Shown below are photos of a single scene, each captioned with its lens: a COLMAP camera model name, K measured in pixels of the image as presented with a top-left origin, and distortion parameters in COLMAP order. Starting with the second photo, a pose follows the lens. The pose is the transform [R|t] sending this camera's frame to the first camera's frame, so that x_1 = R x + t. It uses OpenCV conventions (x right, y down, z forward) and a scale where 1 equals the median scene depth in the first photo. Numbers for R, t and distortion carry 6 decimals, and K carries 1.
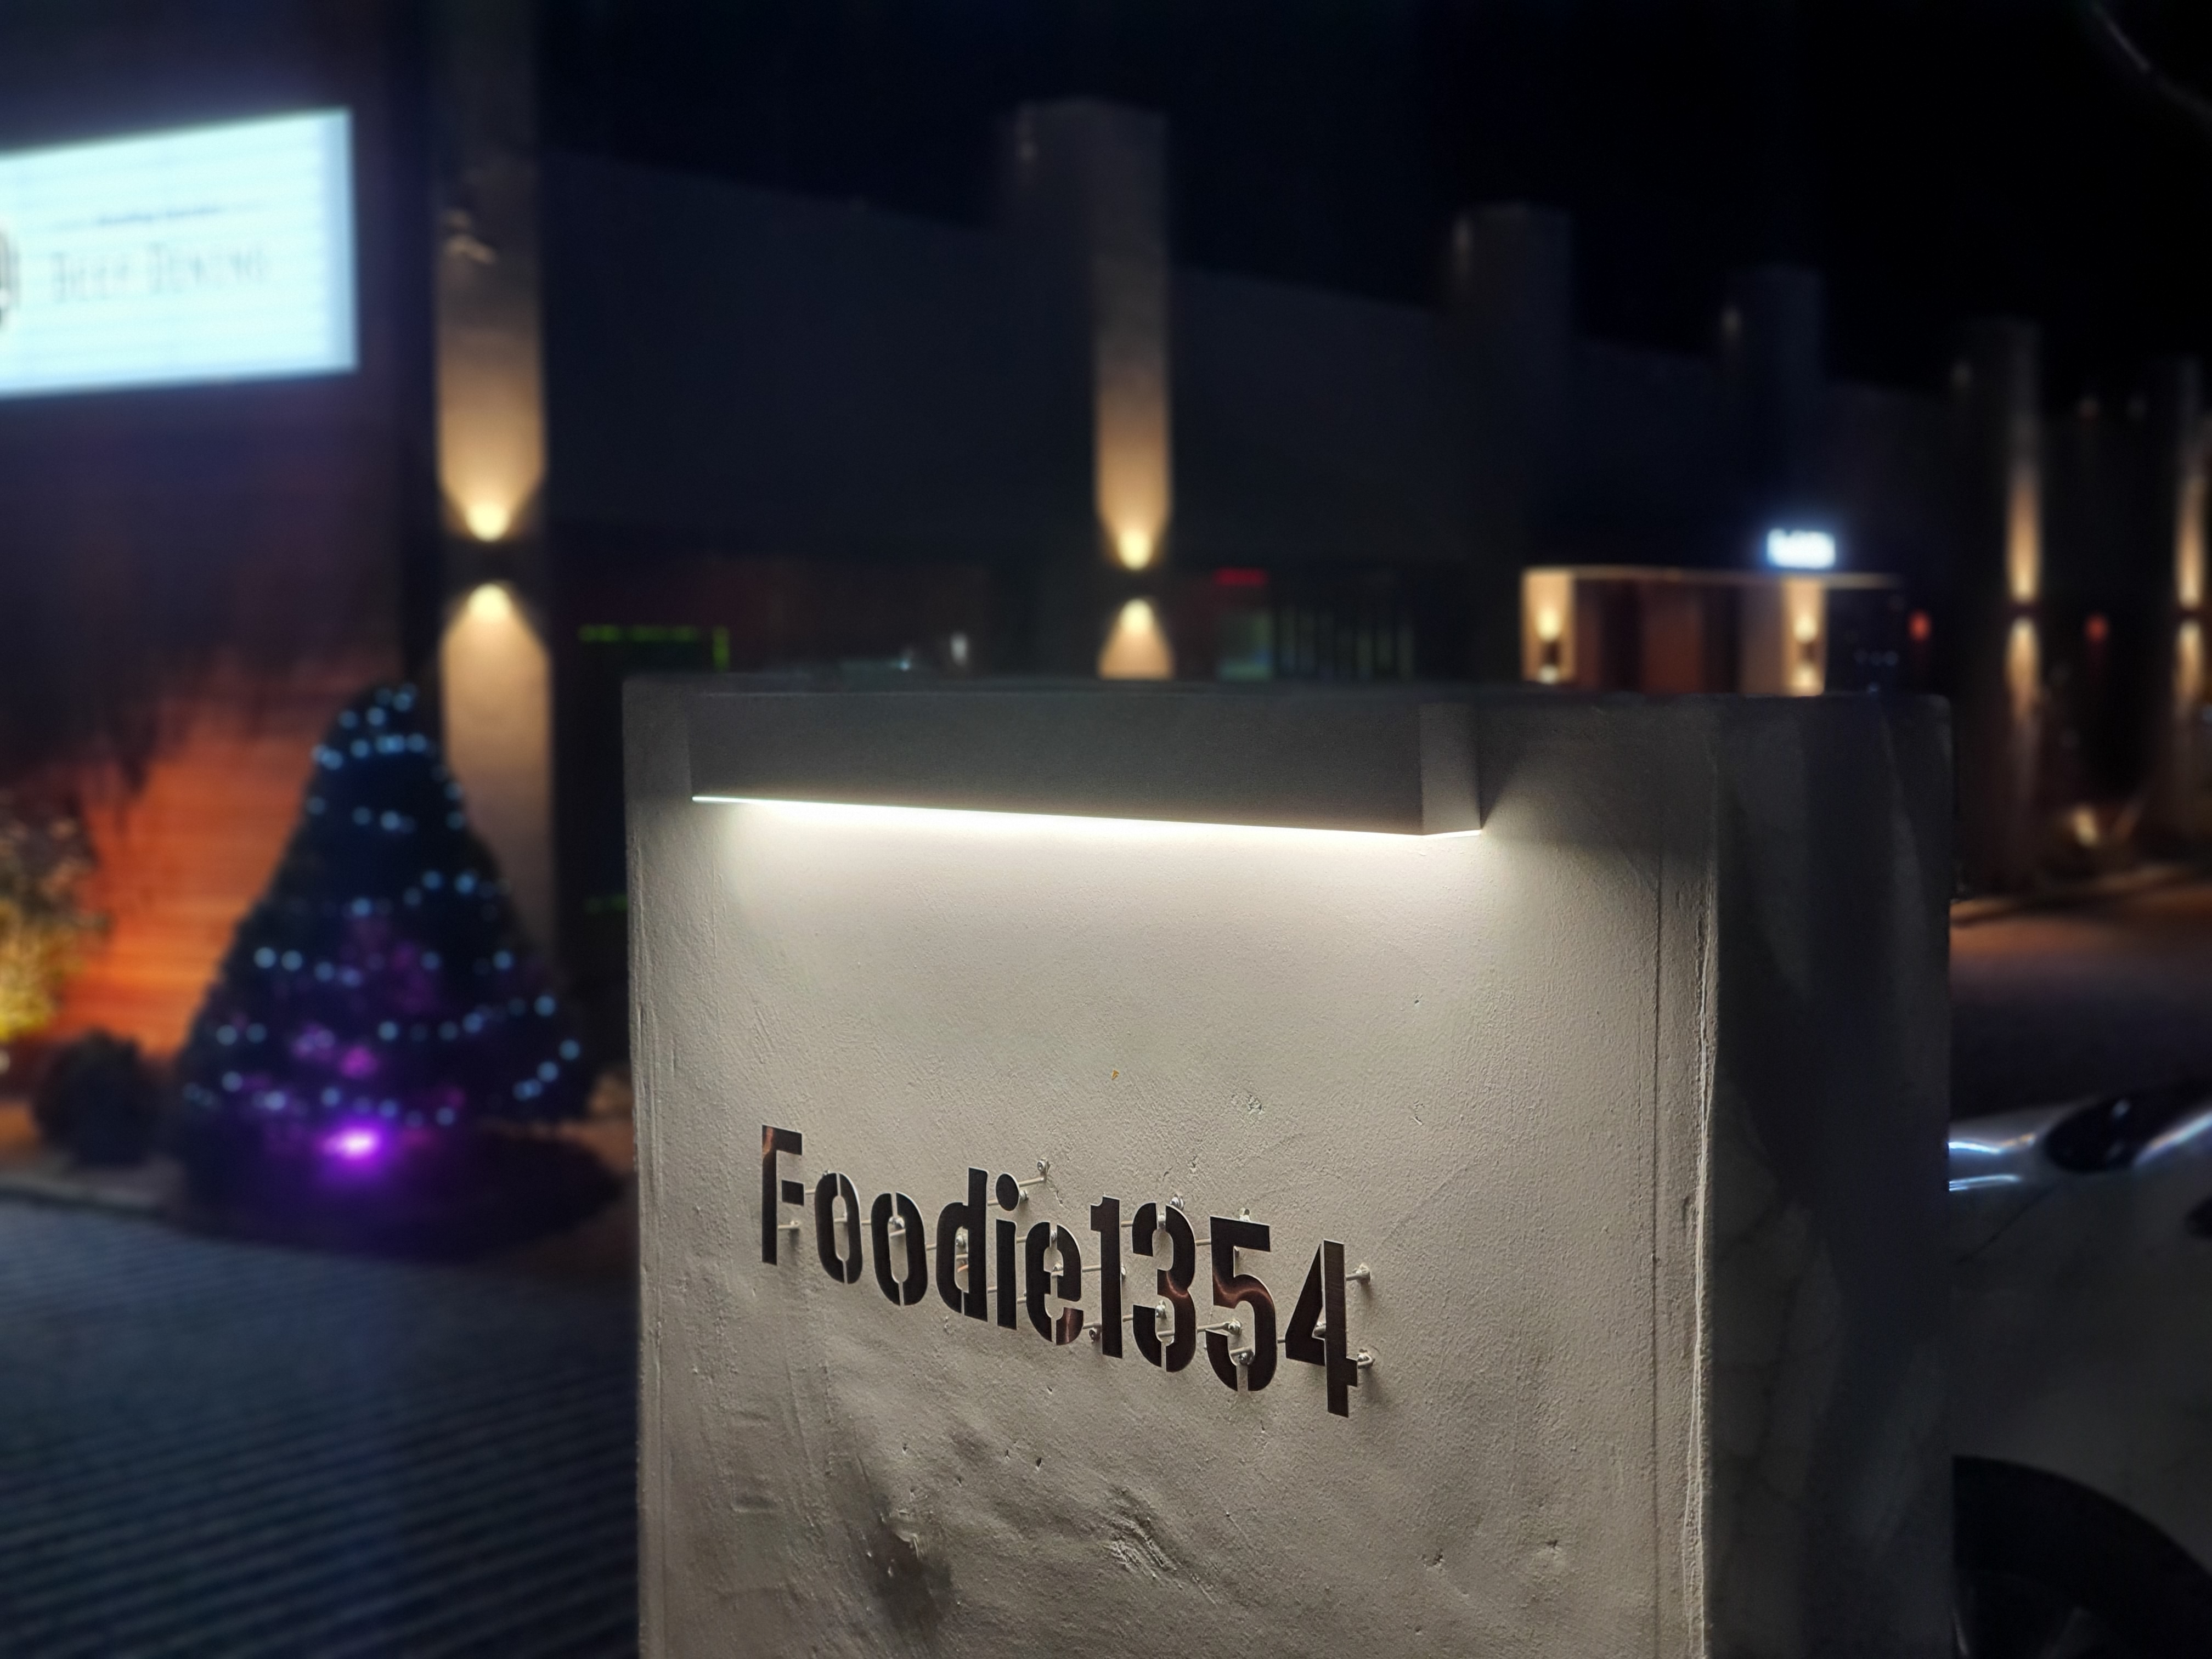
lens RADIAL K [[3351.9, 0, 1106.5], [0, 3351.9, 829.4], [0, 0, 1]] dist [0.030528, 0.000000]
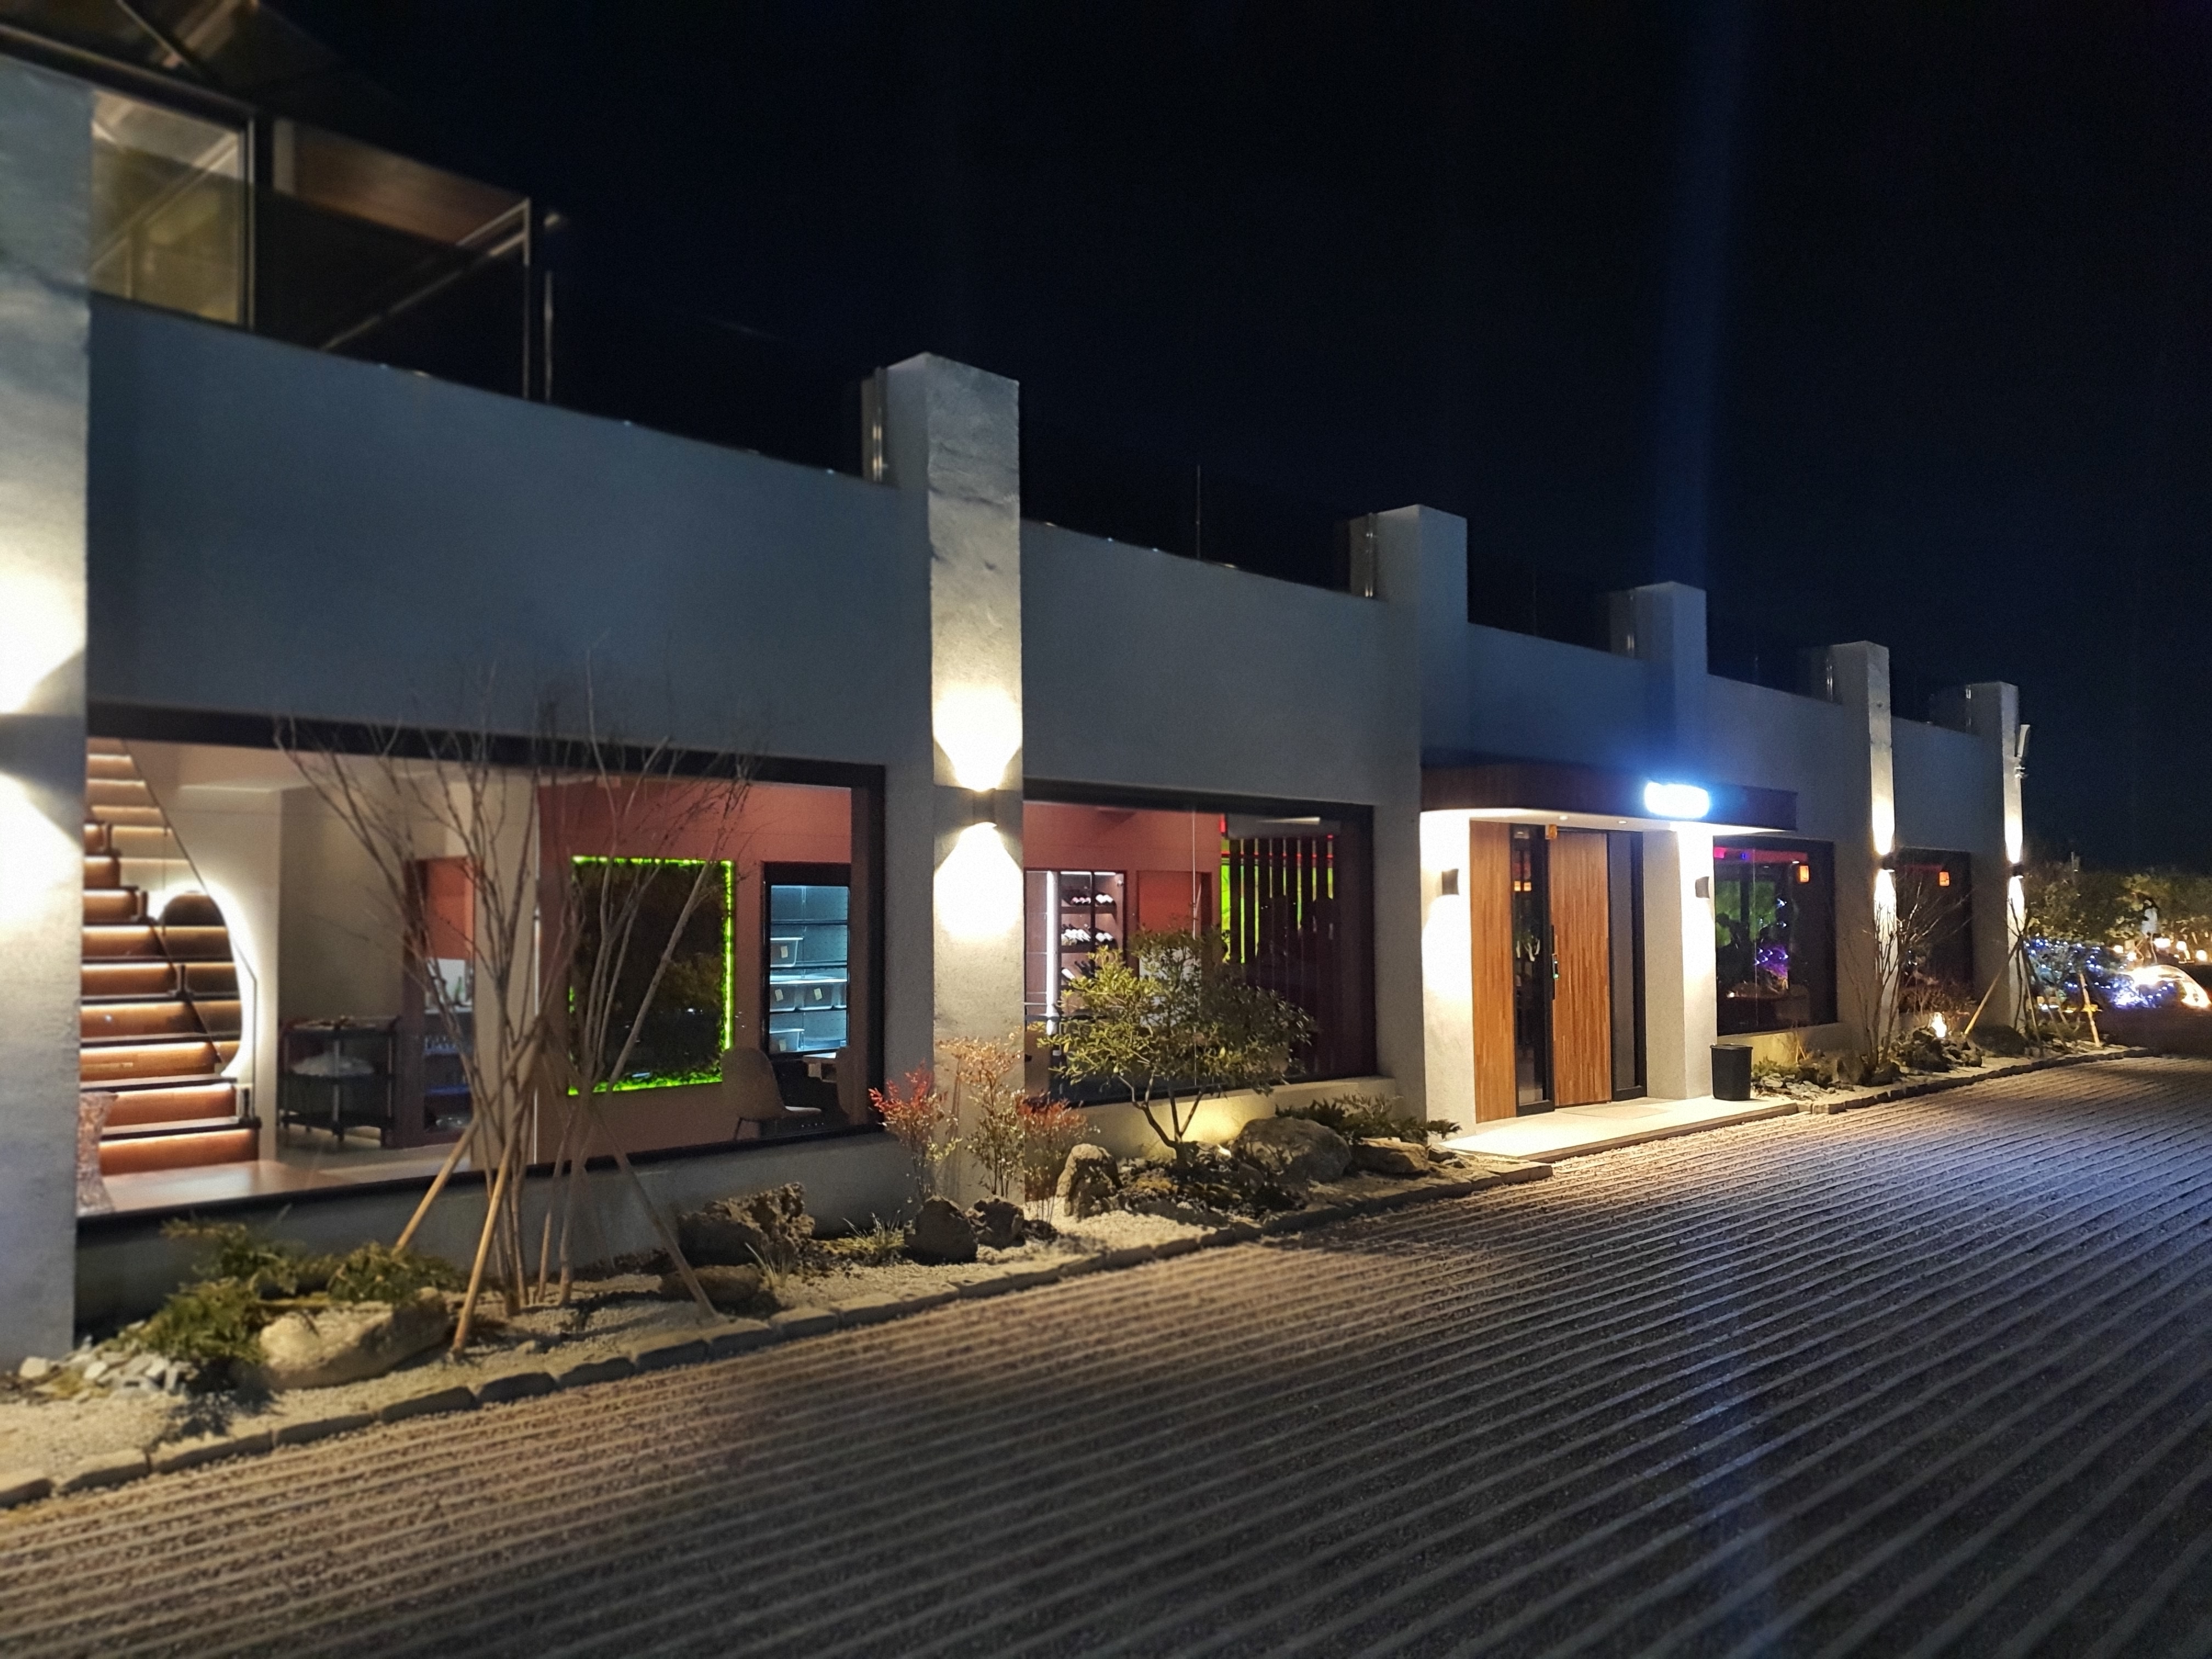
lens RADIAL K [[1680.7, 0, 1104.9], [0, 1680.7, 833.8], [0, 0, 1]] dist [-0.004580, -0.000877]
pose [[0.985206, 0.000636, -0.171373, 0.100312], [-0.016211, 0.995855, -0.089502, -0.013424], [0.170605, 0.090956, 0.981132, 0.354590]]
